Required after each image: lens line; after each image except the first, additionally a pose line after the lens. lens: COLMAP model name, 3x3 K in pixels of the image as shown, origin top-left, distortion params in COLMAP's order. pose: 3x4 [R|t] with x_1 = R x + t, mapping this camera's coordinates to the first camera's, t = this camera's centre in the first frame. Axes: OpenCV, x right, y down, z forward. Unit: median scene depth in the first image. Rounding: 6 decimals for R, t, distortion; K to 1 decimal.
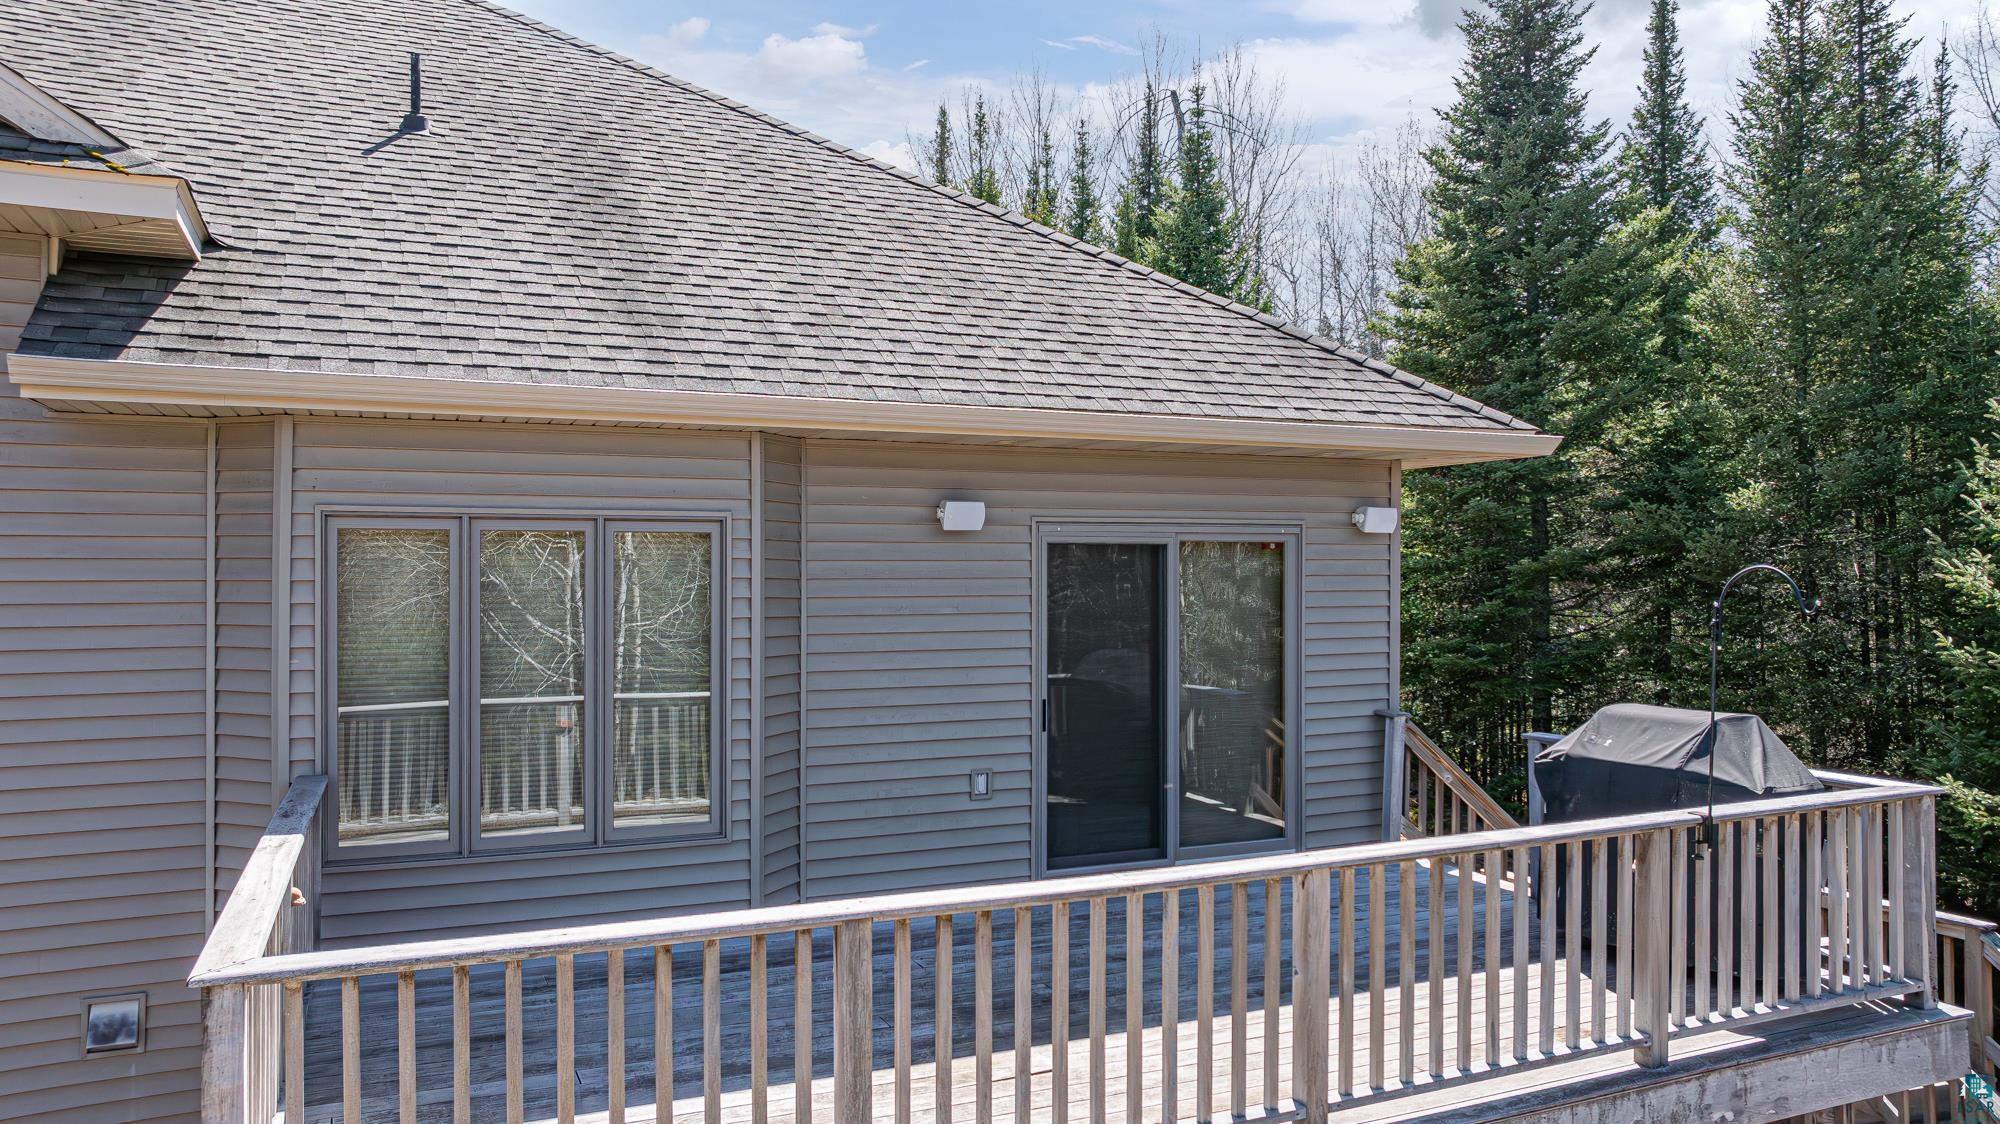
lens RADIAL K [[1418.3, 0, 990.9], [0, 1418.3, 566.3], [0, 0, 1]] dist [-0.031550, 0.061693]
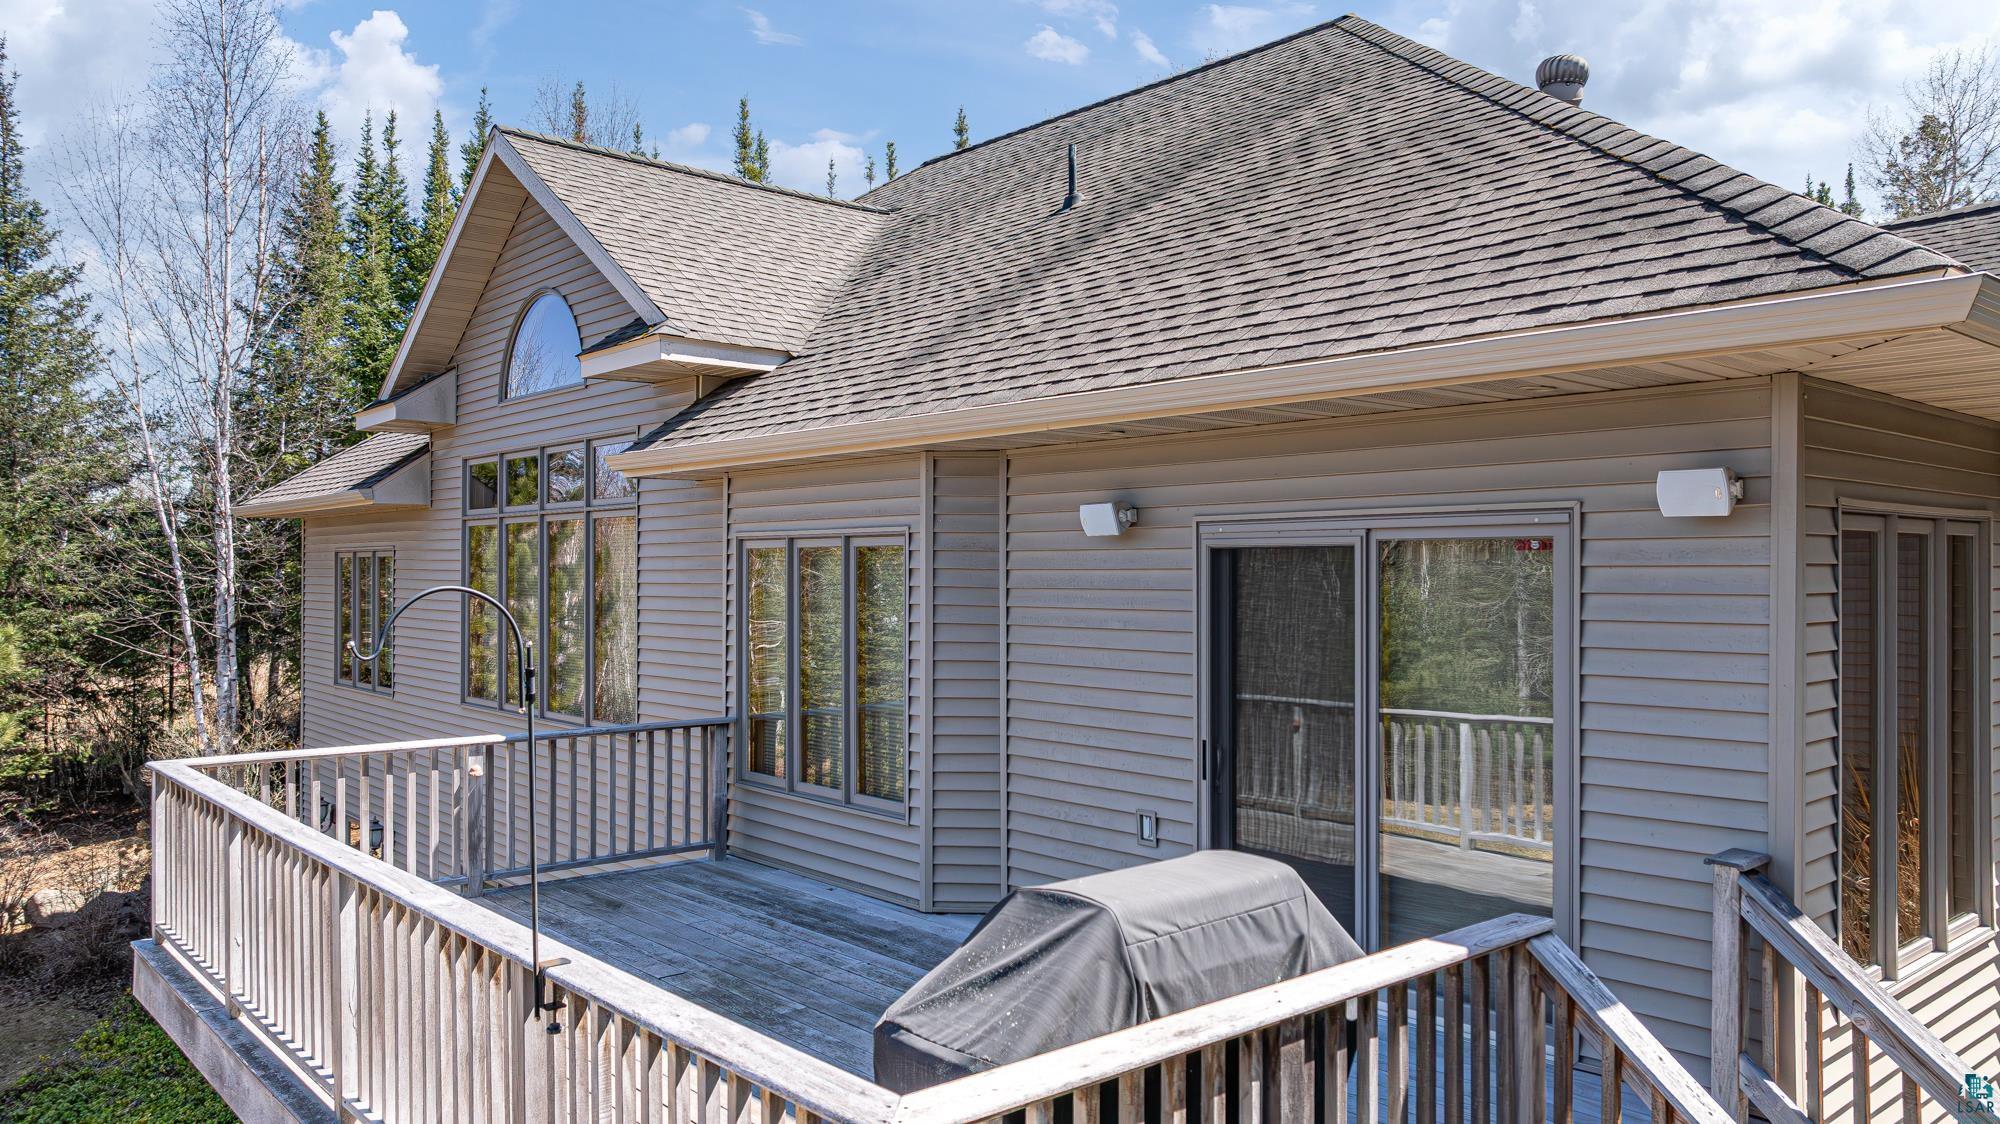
lens RADIAL K [[1399.6, 0, 1008.7], [0, 1399.6, 558.8], [0, 0, 1]] dist [-0.022282, -0.000873]
pose [[0.306332, -0.008497, -0.951887, 0.408691], [-0.000795, 0.999958, -0.009182, -0.001280], [0.951924, 0.003570, 0.306313, 0.344736]]
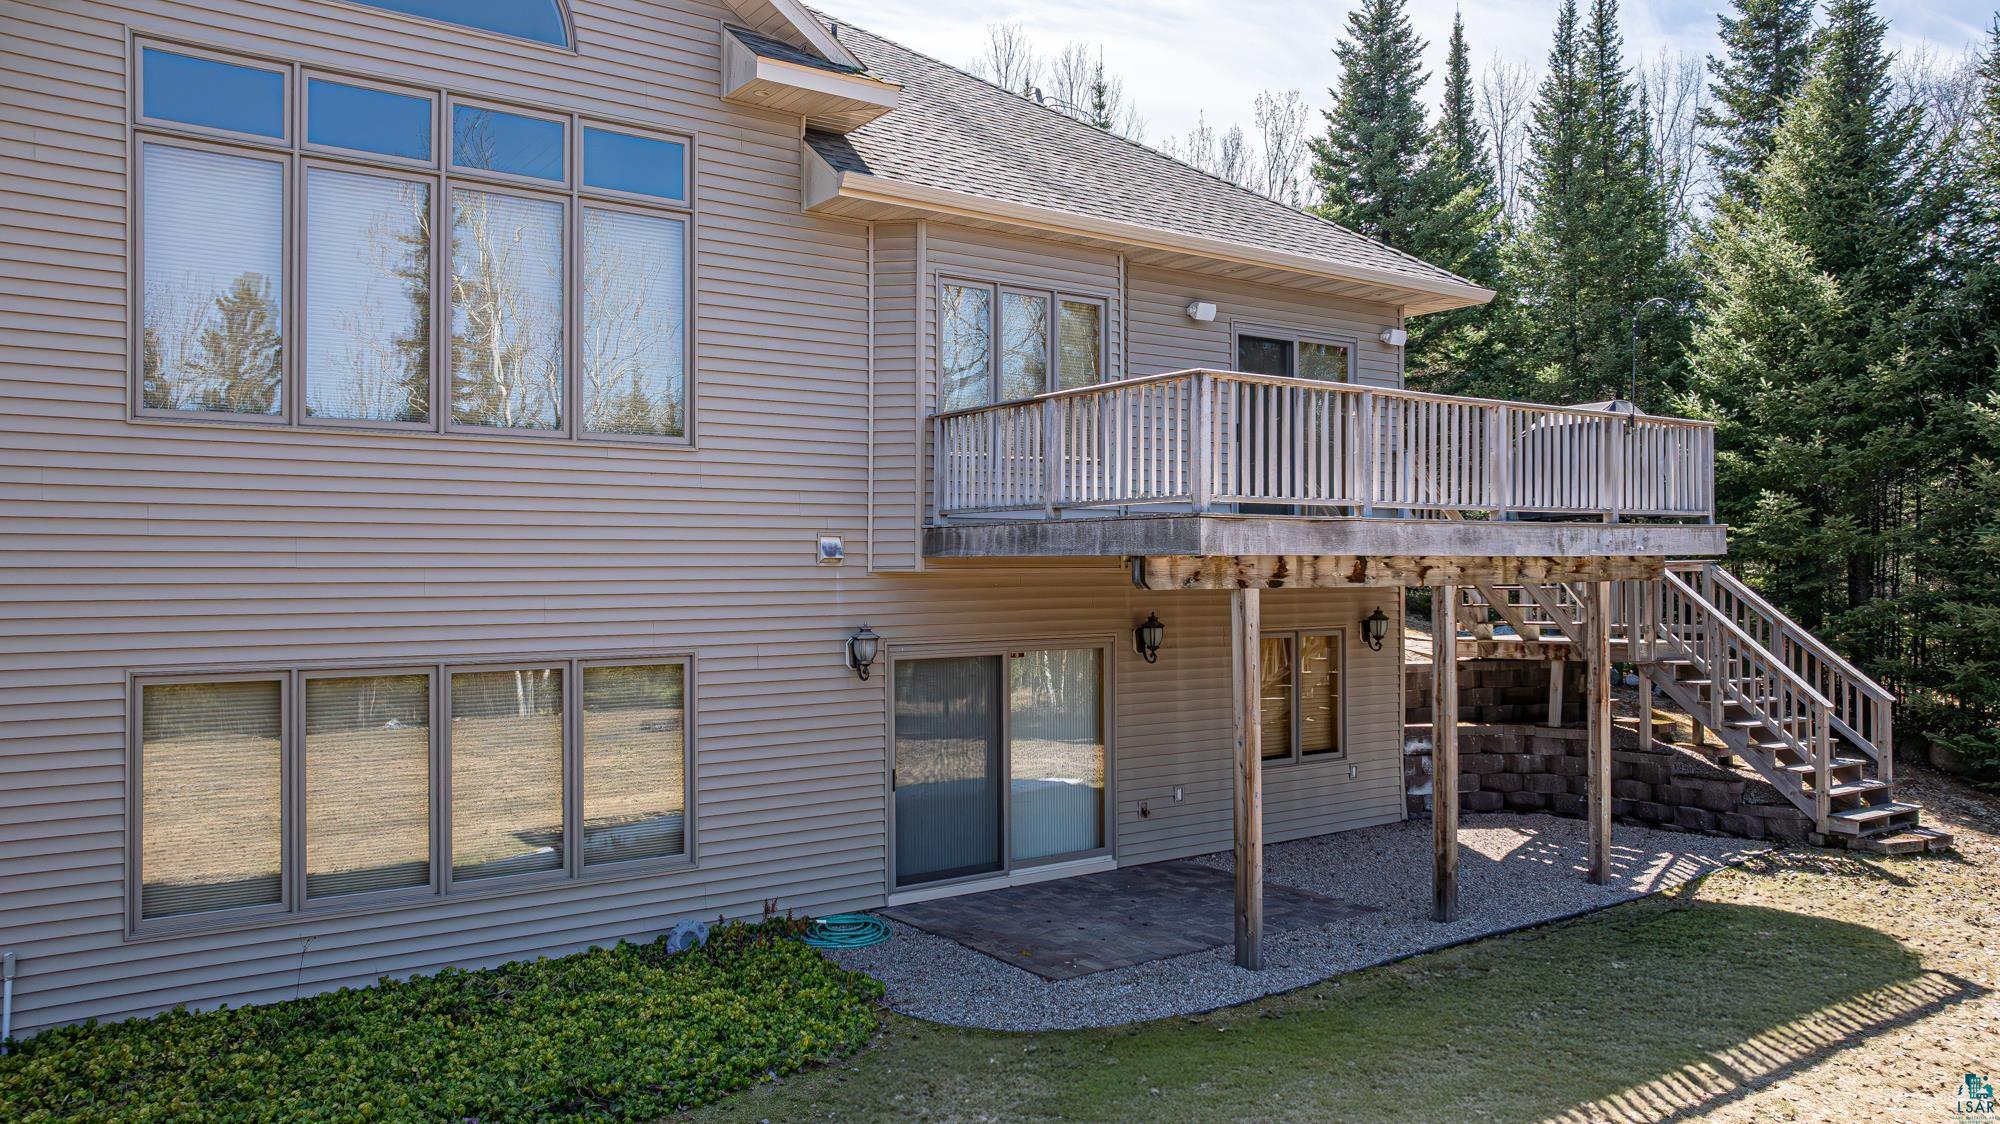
lens RADIAL K [[1432.1, 0, 992.7], [0, 1432.1, 555.4], [0, 0, 1]] dist [-0.004335, 0.000515]
pose [[0.979909, 0.000208, 0.199445, -0.325538], [0.001922, 0.999943, -0.010485, 0.146494], [-0.199436, 0.010658, 0.979853, -0.351235]]
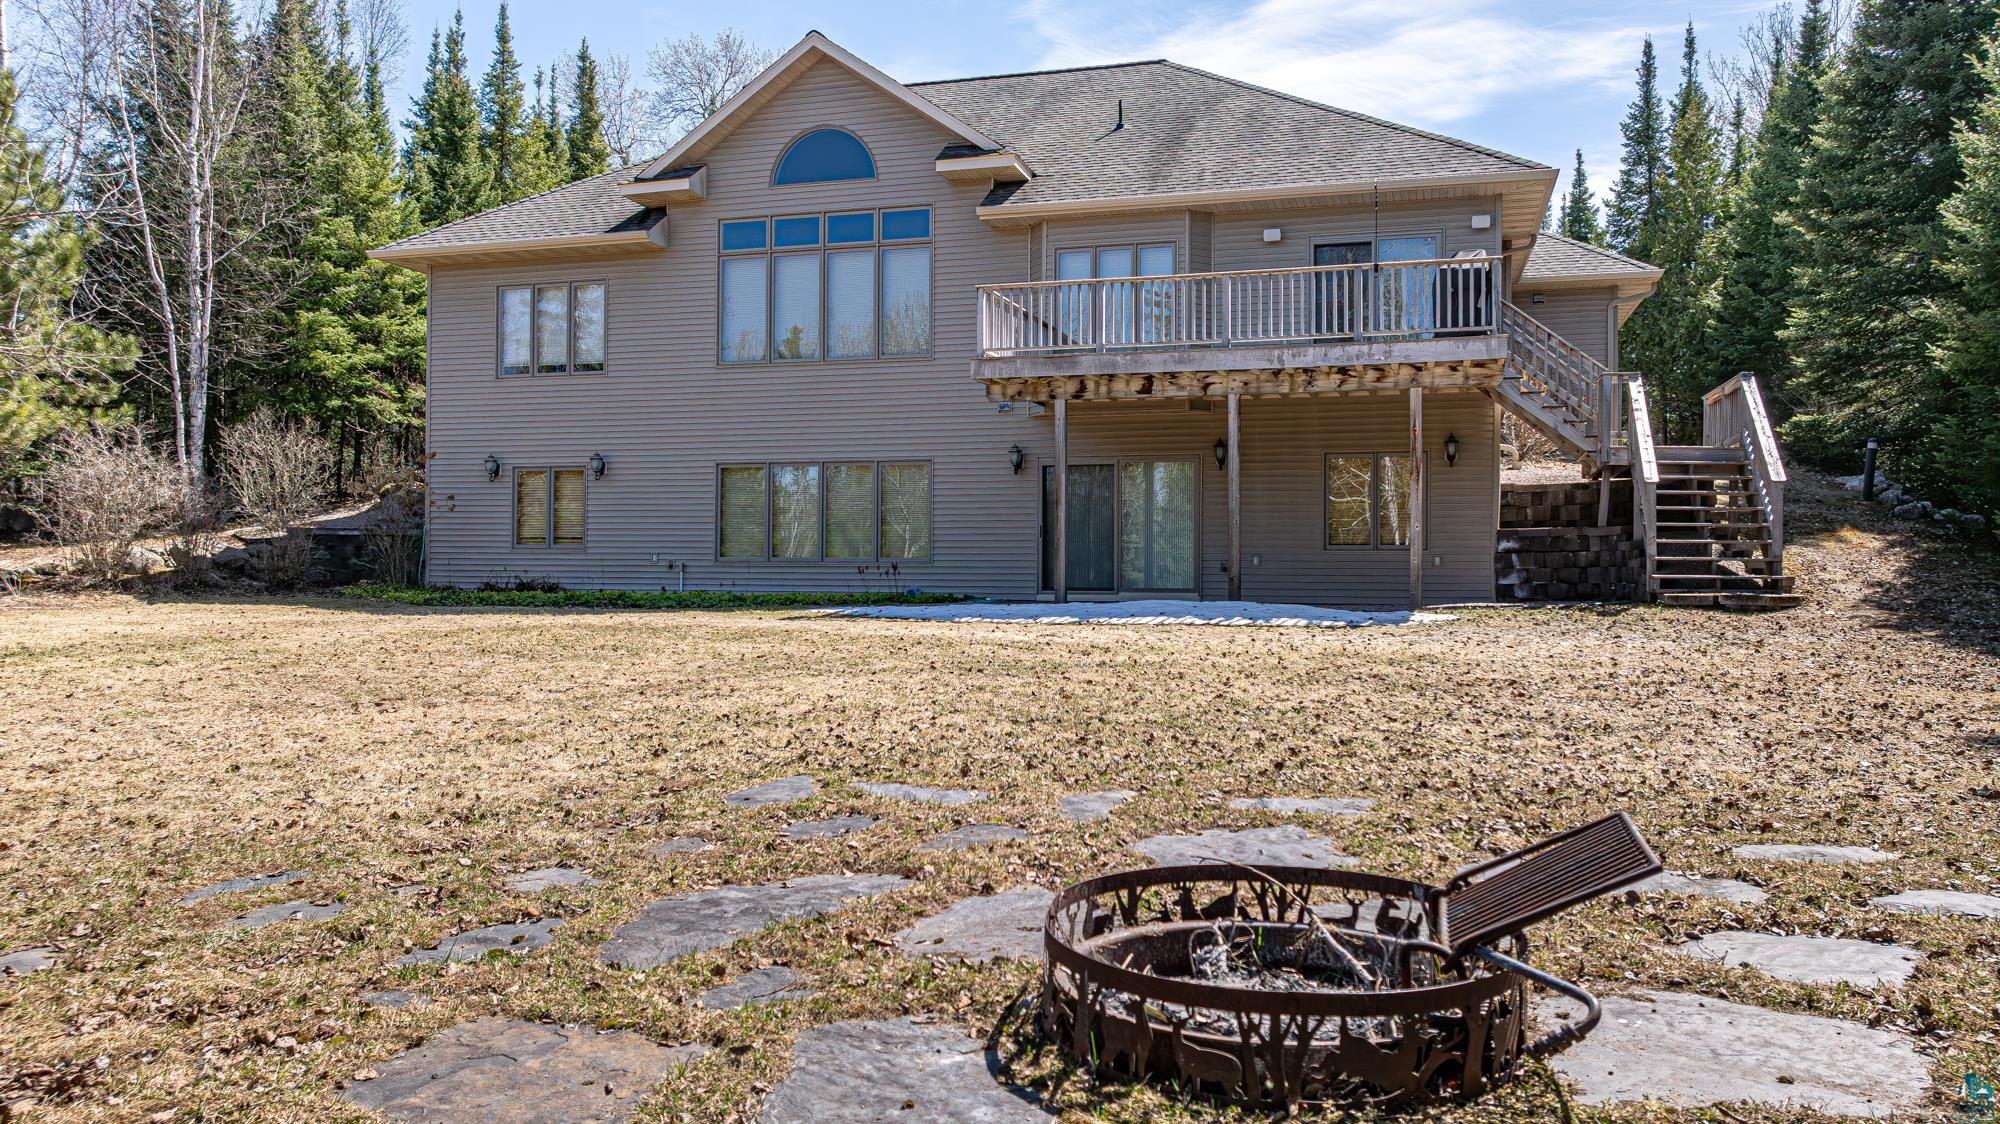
lens RADIAL K [[1394.3, 0, 1008.1], [0, 1394.3, 560.1], [0, 0, 1]] dist [-0.019405, 0.001850]
pose [[0.763740, 0.002734, -0.645518, 0.644851], [-0.006978, 0.999968, -0.004021, 0.294947], [0.645486, 0.007576, 0.763734, -0.647693]]
